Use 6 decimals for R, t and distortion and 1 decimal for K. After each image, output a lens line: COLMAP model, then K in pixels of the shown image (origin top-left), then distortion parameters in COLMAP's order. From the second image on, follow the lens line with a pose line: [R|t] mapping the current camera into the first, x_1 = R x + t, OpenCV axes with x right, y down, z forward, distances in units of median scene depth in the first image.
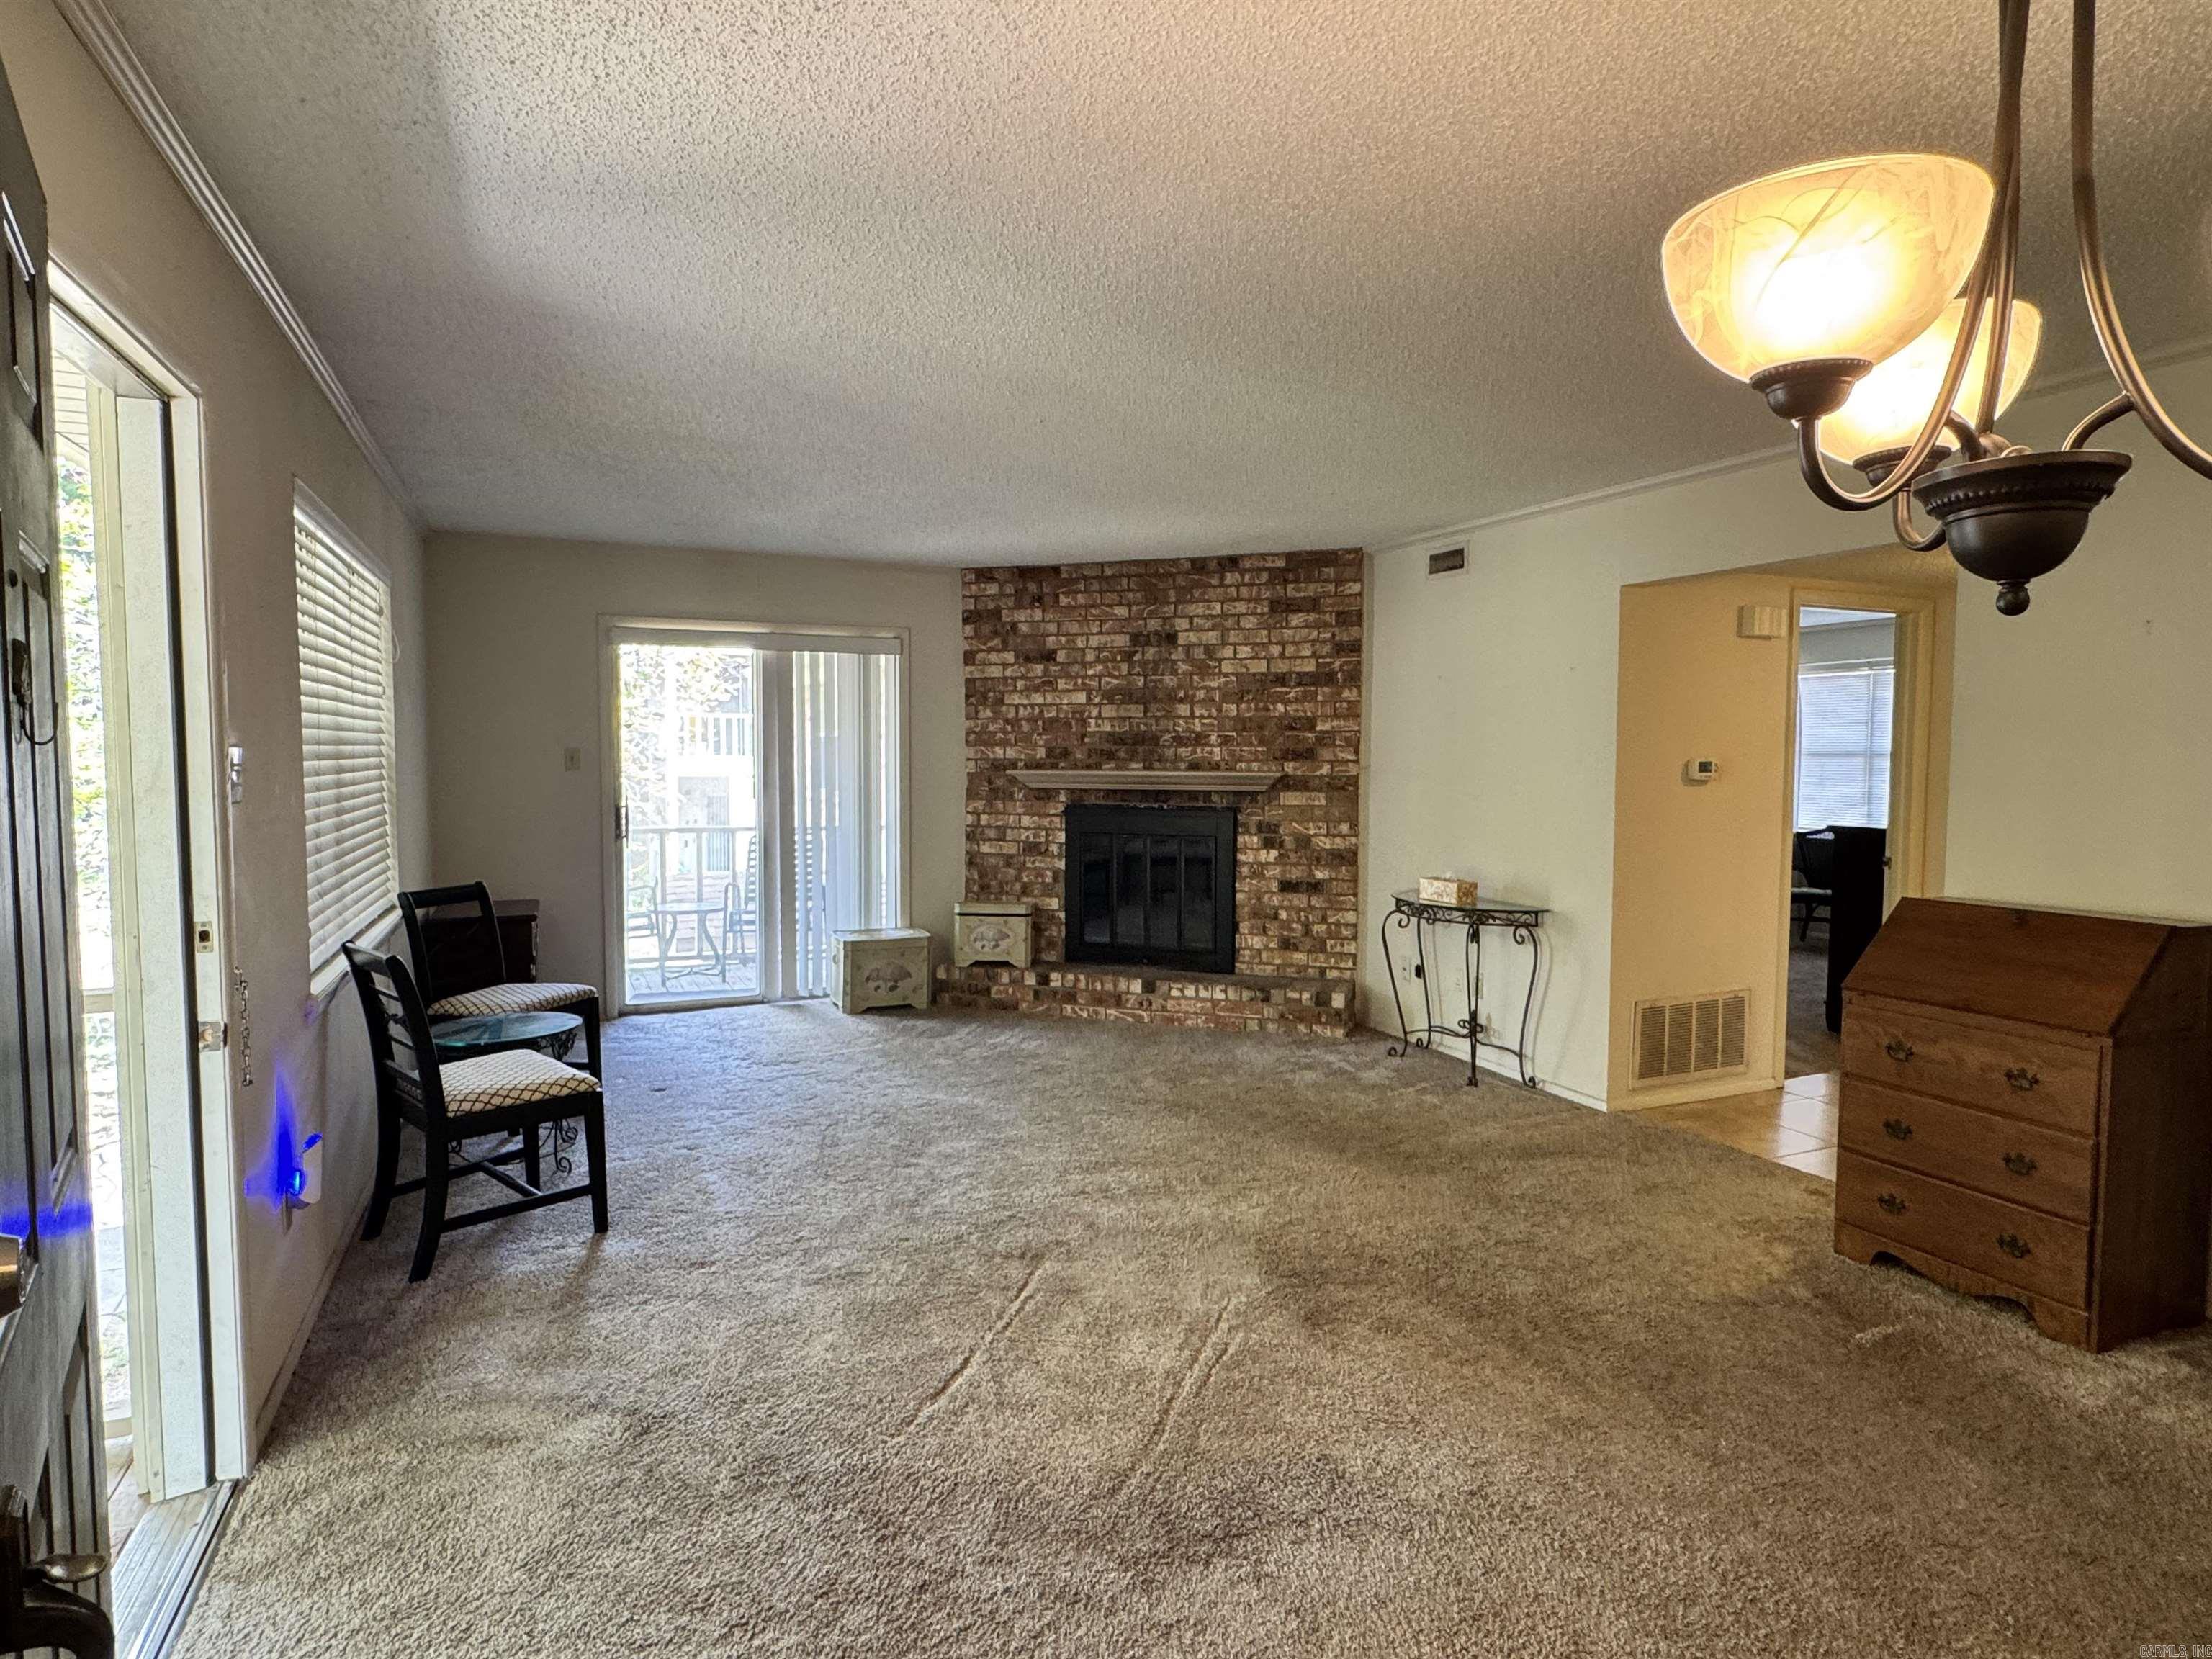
lens RADIAL K [[1231.5, 0, 1099.0], [0, 1231.5, 825.8], [0, 0, 1]] dist [-0.001080, 0.001661]
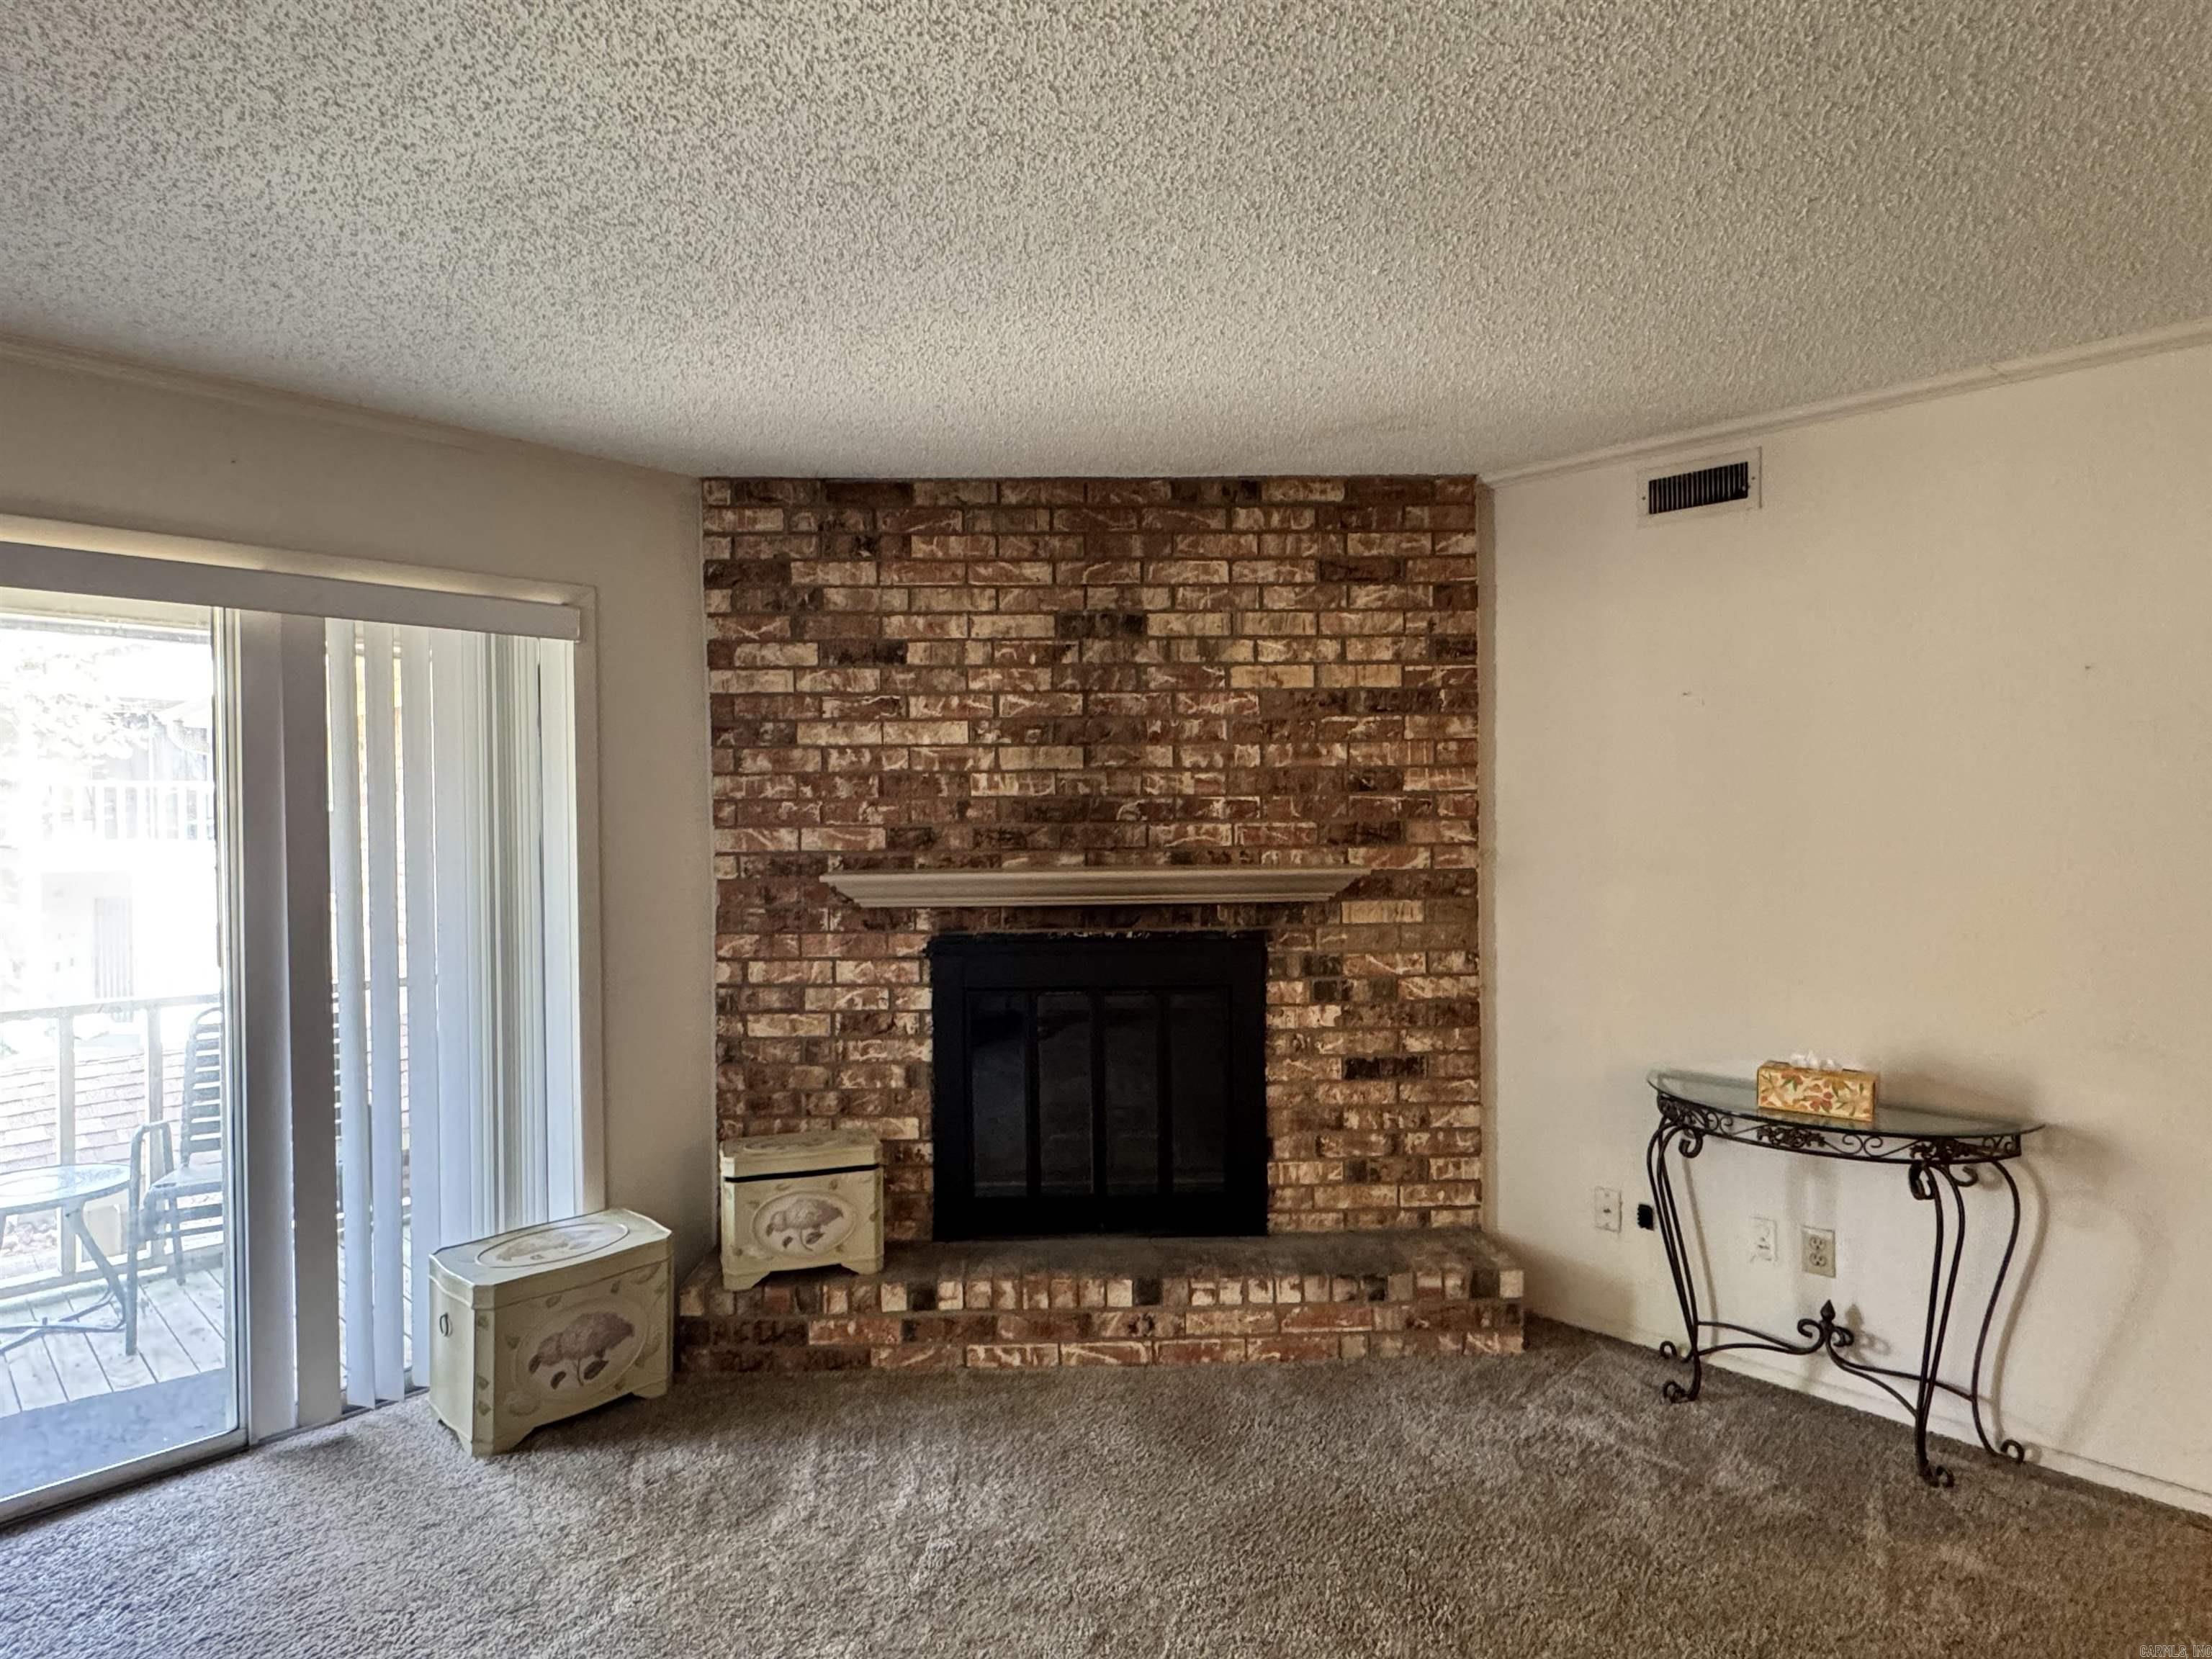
lens RADIAL K [[1231.0, 0, 1103.2], [0, 1231.0, 838.5], [0, 0, 1]] dist [0.000801, 0.000281]
pose [[0.929503, -0.020610, 0.368239, -0.159860], [0.037344, 0.998565, -0.038373, -0.038510], [-0.366919, 0.049420, 0.928939, 0.517323]]
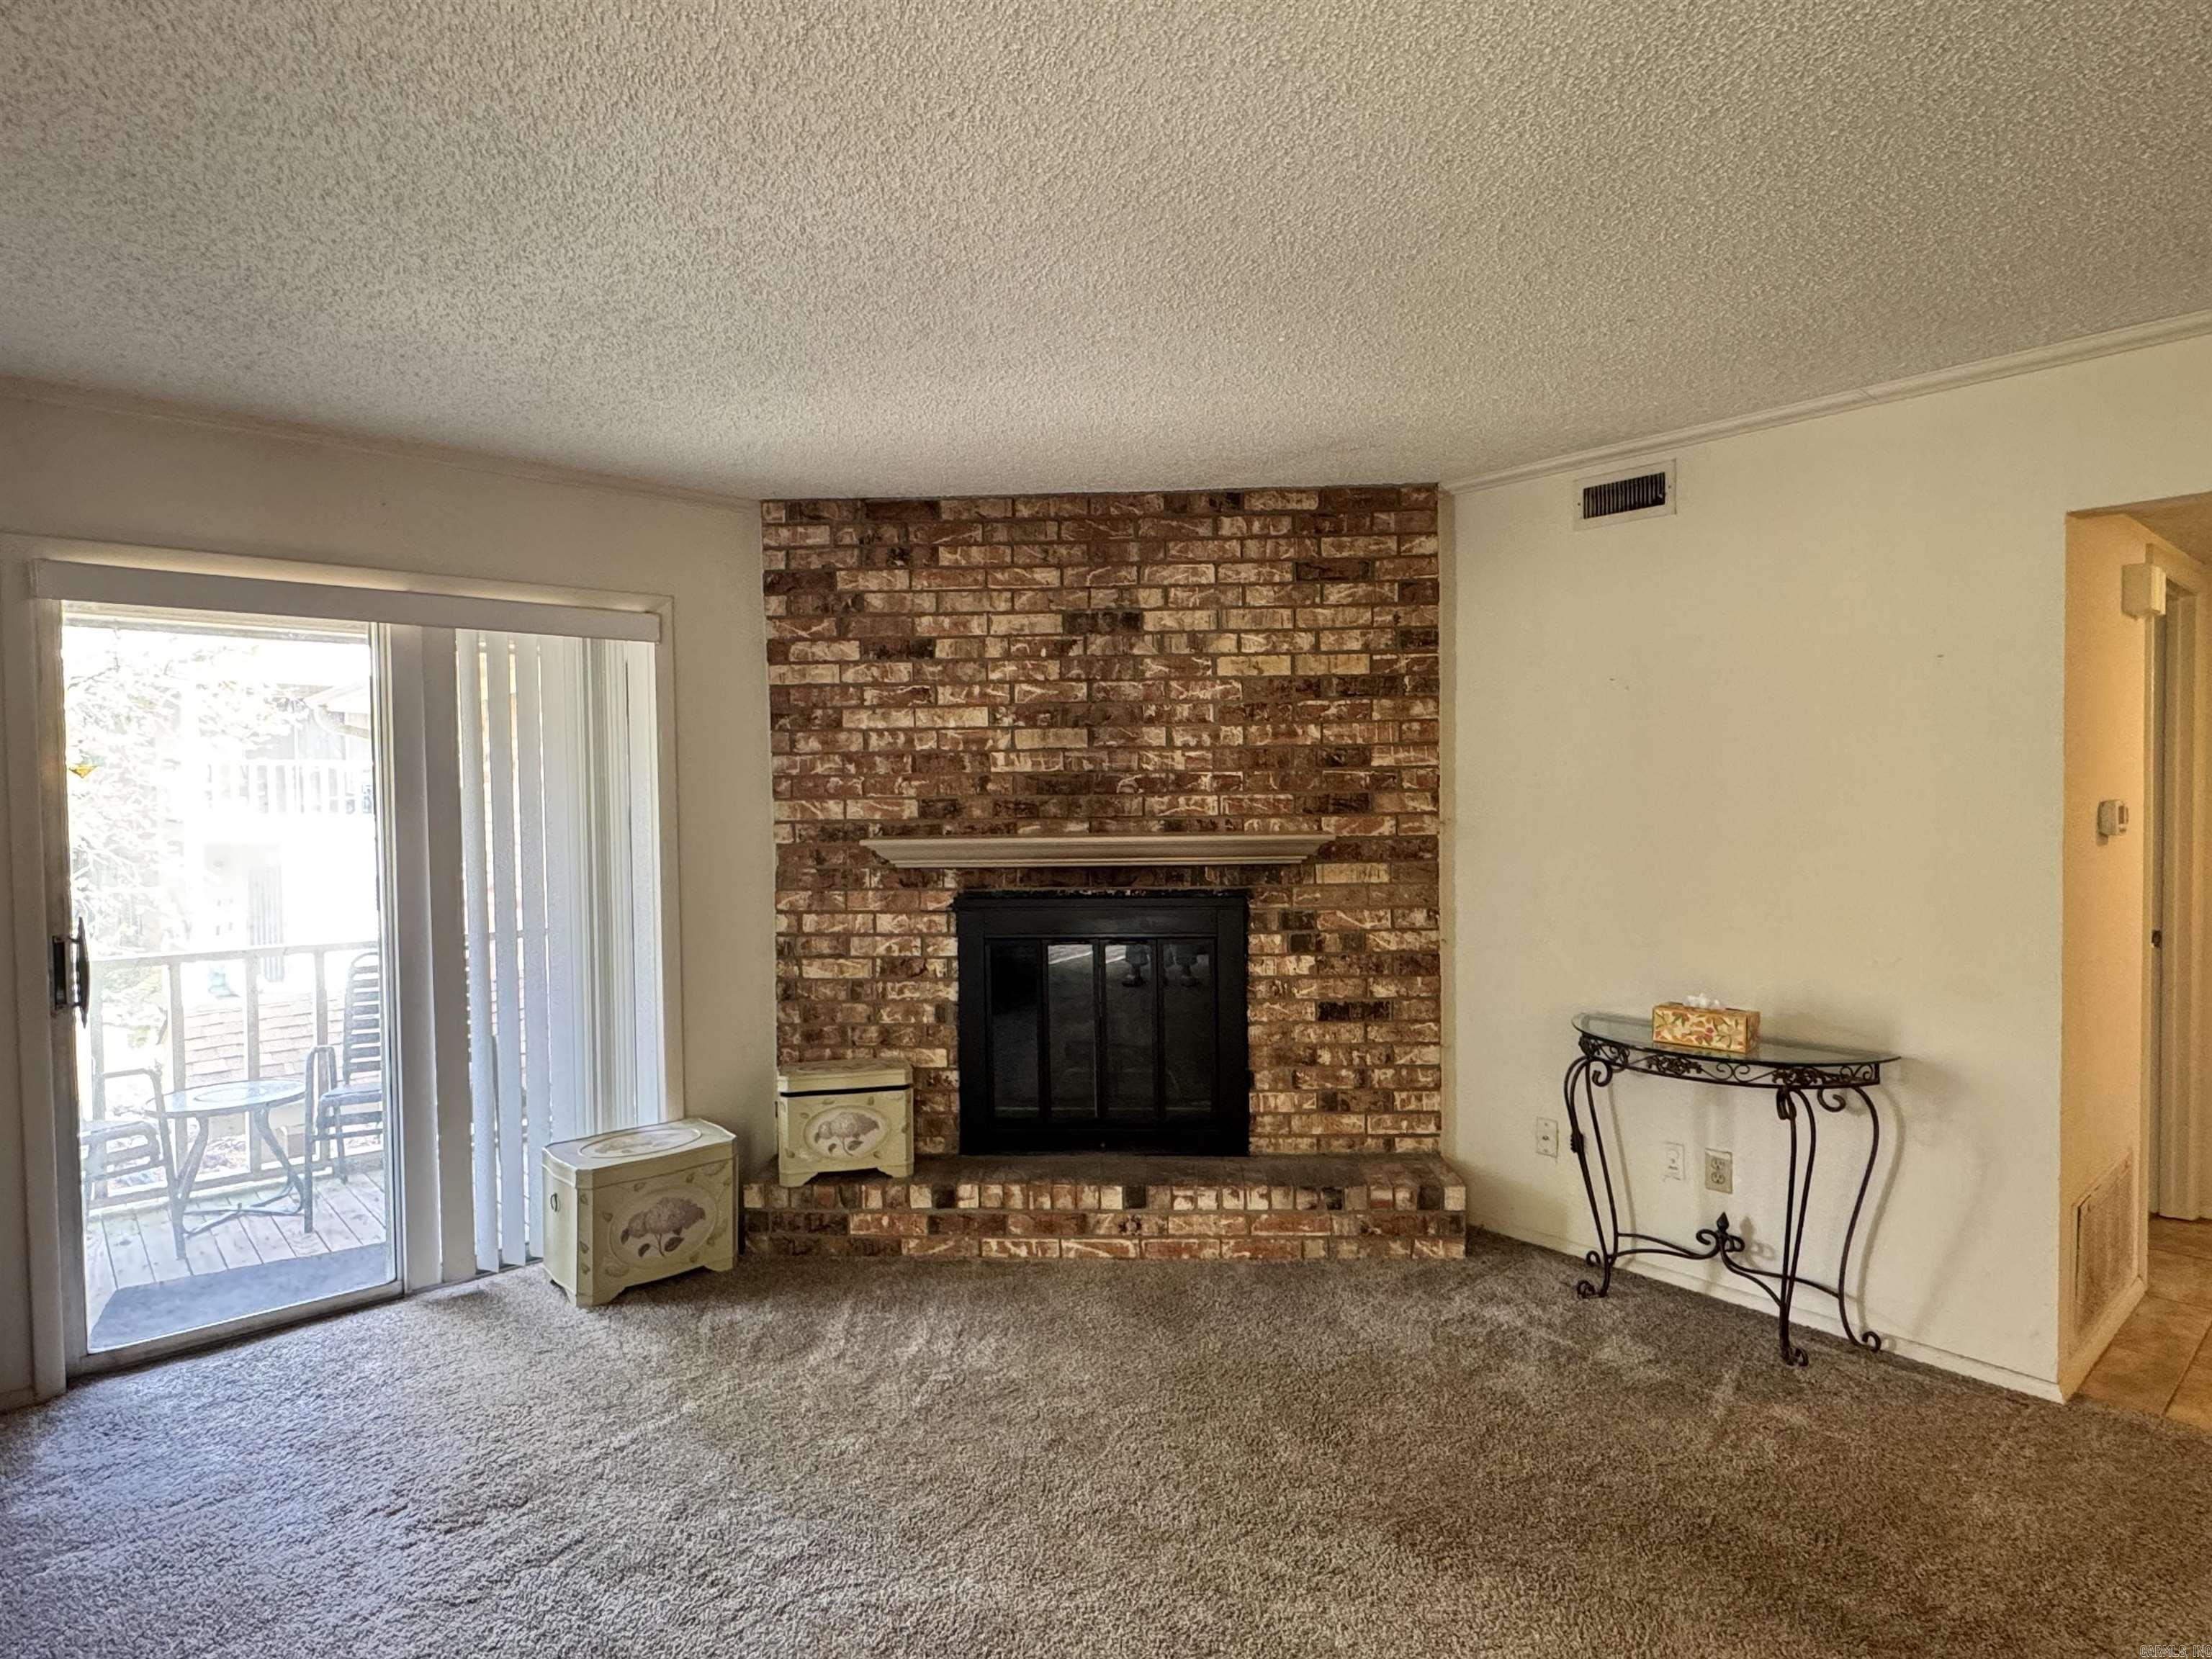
lens RADIAL K [[1232.6, 0, 1101.1], [0, 1232.6, 836.7], [0, 0, 1]] dist [-0.000021, -0.000140]
pose [[0.955037, -0.026579, 0.295293, -0.145973], [0.034679, 0.999151, -0.022226, -0.031199], [-0.294451, 0.031467, 0.955148, 0.424892]]
